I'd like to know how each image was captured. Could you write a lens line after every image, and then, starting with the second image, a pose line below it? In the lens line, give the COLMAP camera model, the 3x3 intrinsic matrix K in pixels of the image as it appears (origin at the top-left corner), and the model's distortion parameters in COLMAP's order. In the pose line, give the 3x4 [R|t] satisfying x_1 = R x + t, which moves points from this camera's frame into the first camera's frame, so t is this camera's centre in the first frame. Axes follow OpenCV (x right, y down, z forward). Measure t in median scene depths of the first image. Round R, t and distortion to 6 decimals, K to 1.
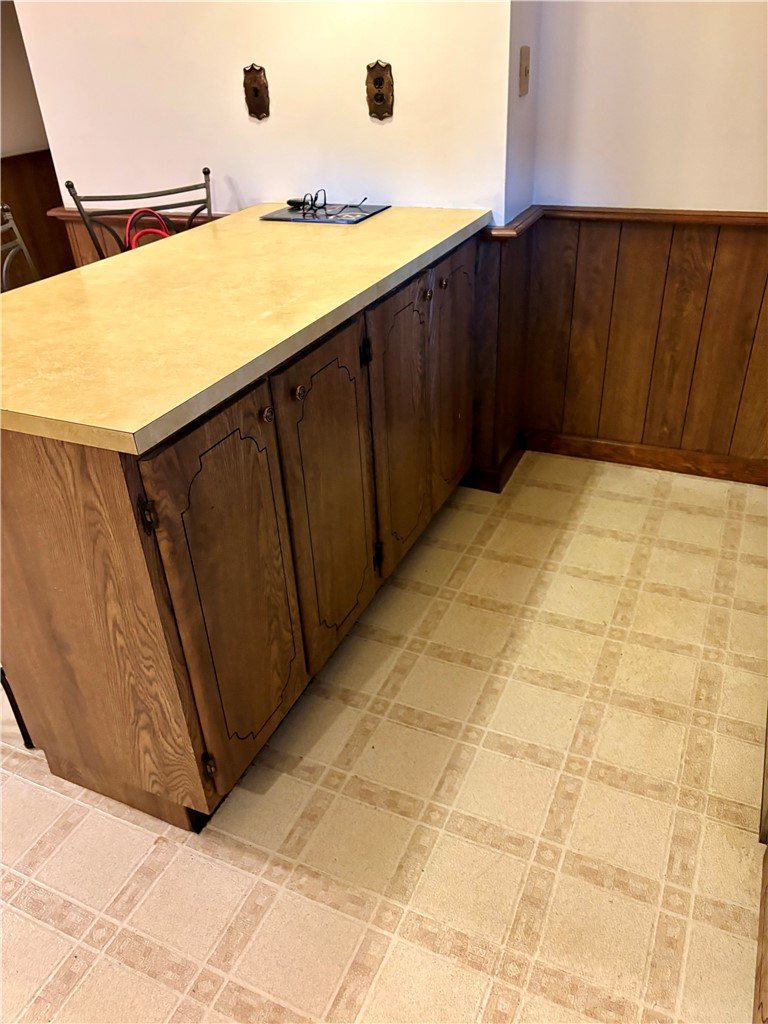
lens RADIAL K [[771.6, 0, 377.7], [0, 771.6, 513.3], [0, 0, 1]] dist [0.042925, -0.048438]
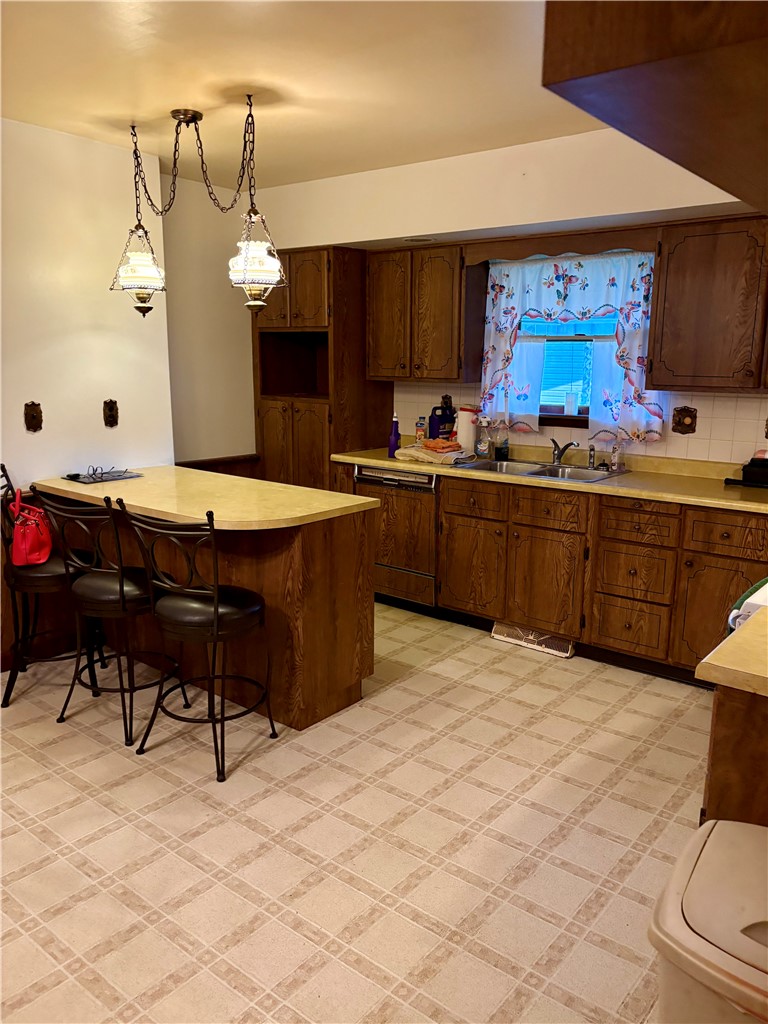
lens RADIAL K [[773.0, 0, 390.2], [0, 773.0, 511.0], [0, 0, 1]] dist [0.049579, -0.049095]
pose [[0.234761, -0.139505, 0.961991, -2.156763], [0.489629, 0.871903, 0.006954, -0.036168], [-0.839733, 0.469386, 0.272994, 0.058131]]
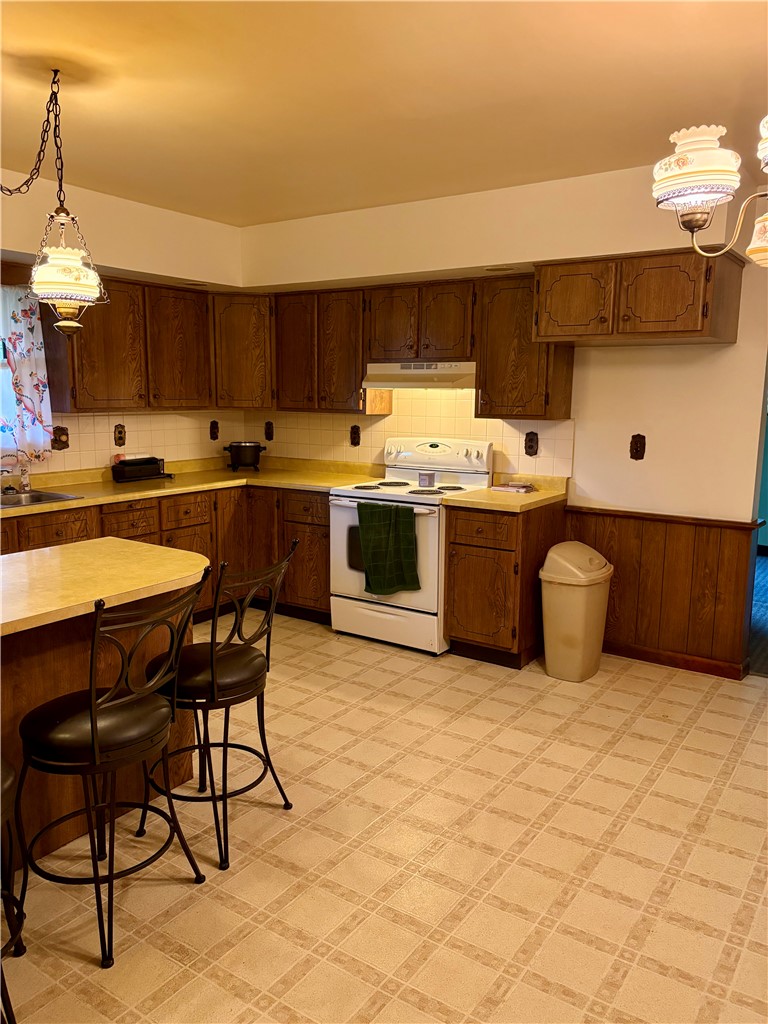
lens RADIAL K [[771.6, 0, 377.7], [0, 771.6, 513.3], [0, 0, 1]] dist [0.042925, -0.048438]
pose [[-0.983940, 0.011950, 0.178101, -1.197966], [0.124856, 0.759137, 0.638844, -1.256253], [-0.127569, 0.650821, -0.748437, 1.942659]]
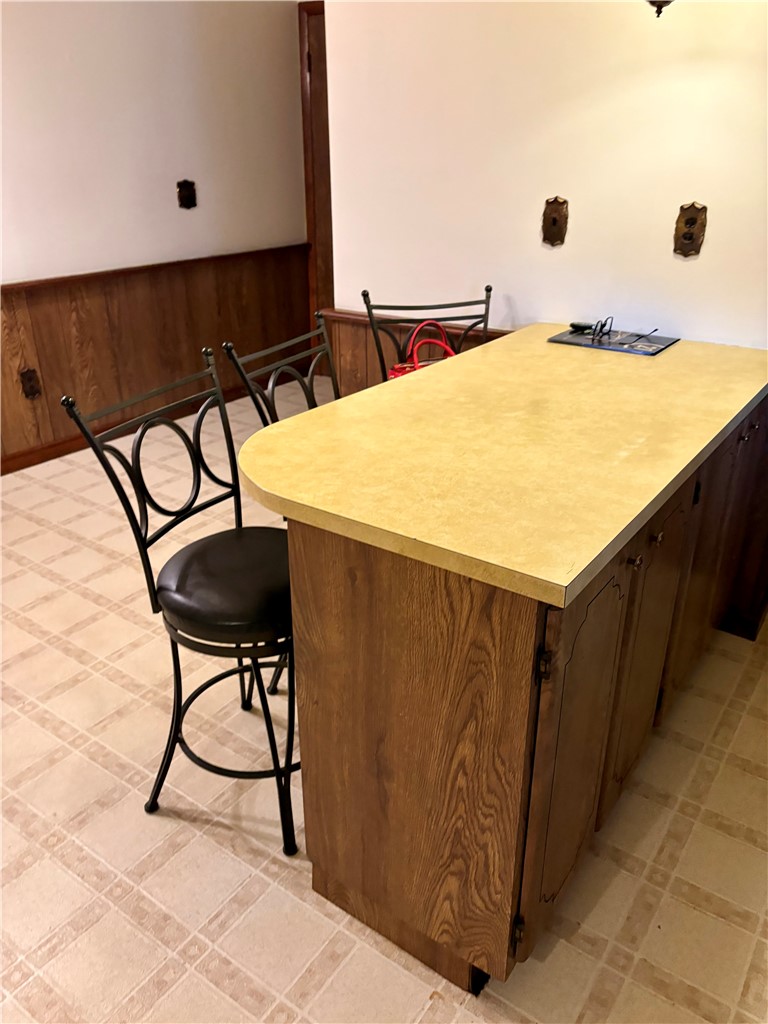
lens RADIAL K [[774.9, 0, 391.8], [0, 774.9, 507.3], [0, 0, 1]] dist [0.043188, -0.049203]
pose [[0.983568, 0.118868, -0.135881, -0.255306], [-0.133633, 0.985426, -0.105255, -0.043295], [0.121389, 0.121684, 0.985118, 0.005620]]
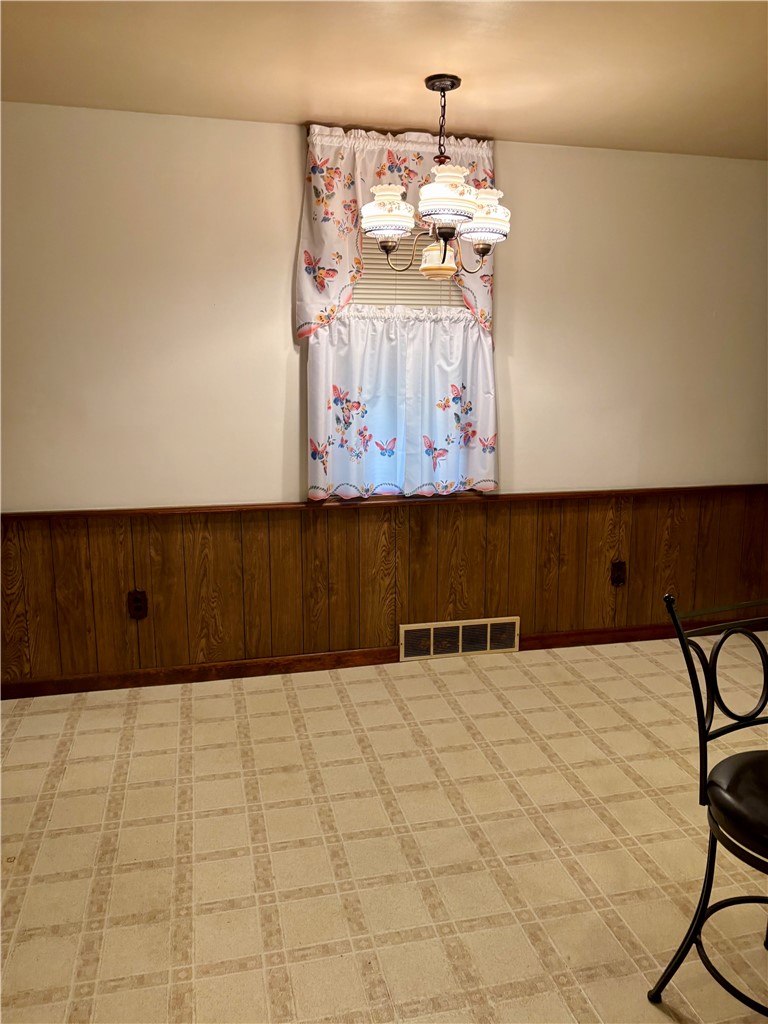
lens RADIAL K [[774.9, 0, 391.8], [0, 774.9, 507.3], [0, 0, 1]] dist [0.043188, -0.049203]
pose [[0.631749, 0.190842, -0.751314, -0.216568], [-0.436998, 0.888209, -0.141838, 0.002371], [0.640255, 0.417929, 0.644522, -0.160419]]
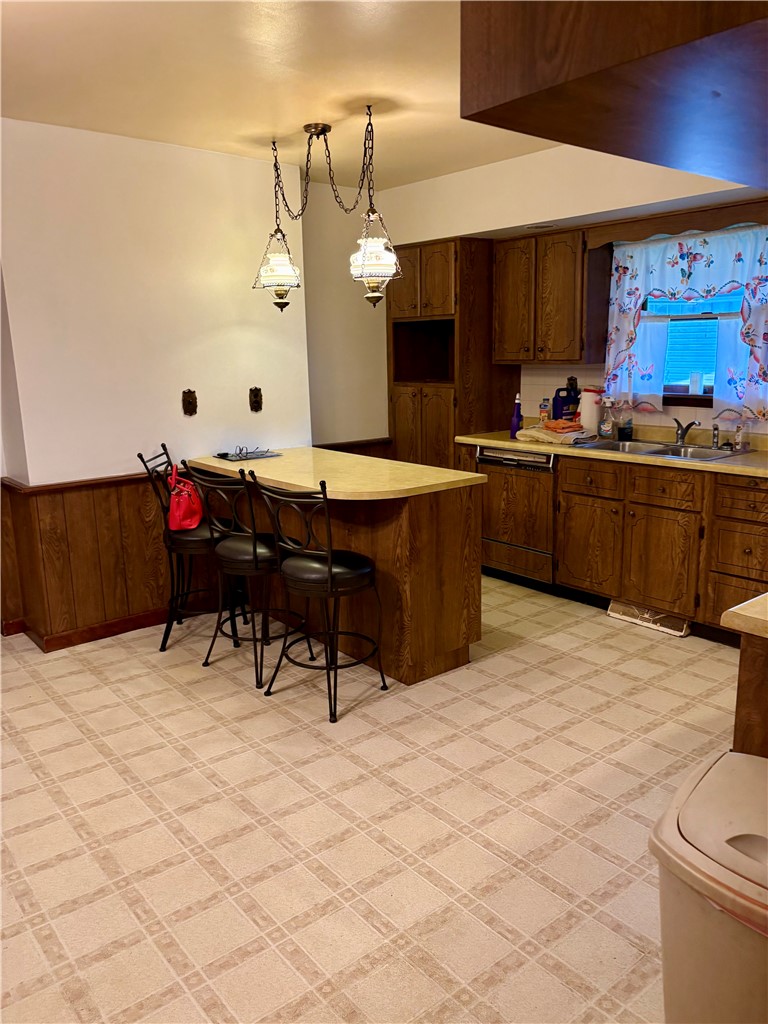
lens RADIAL K [[774.9, 0, 391.8], [0, 774.9, 507.3], [0, 0, 1]] dist [0.043188, -0.049203]
pose [[0.427560, -0.141265, 0.892881, -2.259308], [0.469420, 0.878802, -0.085746, 0.076775], [-0.772553, 0.455797, 0.442053, -0.086394]]
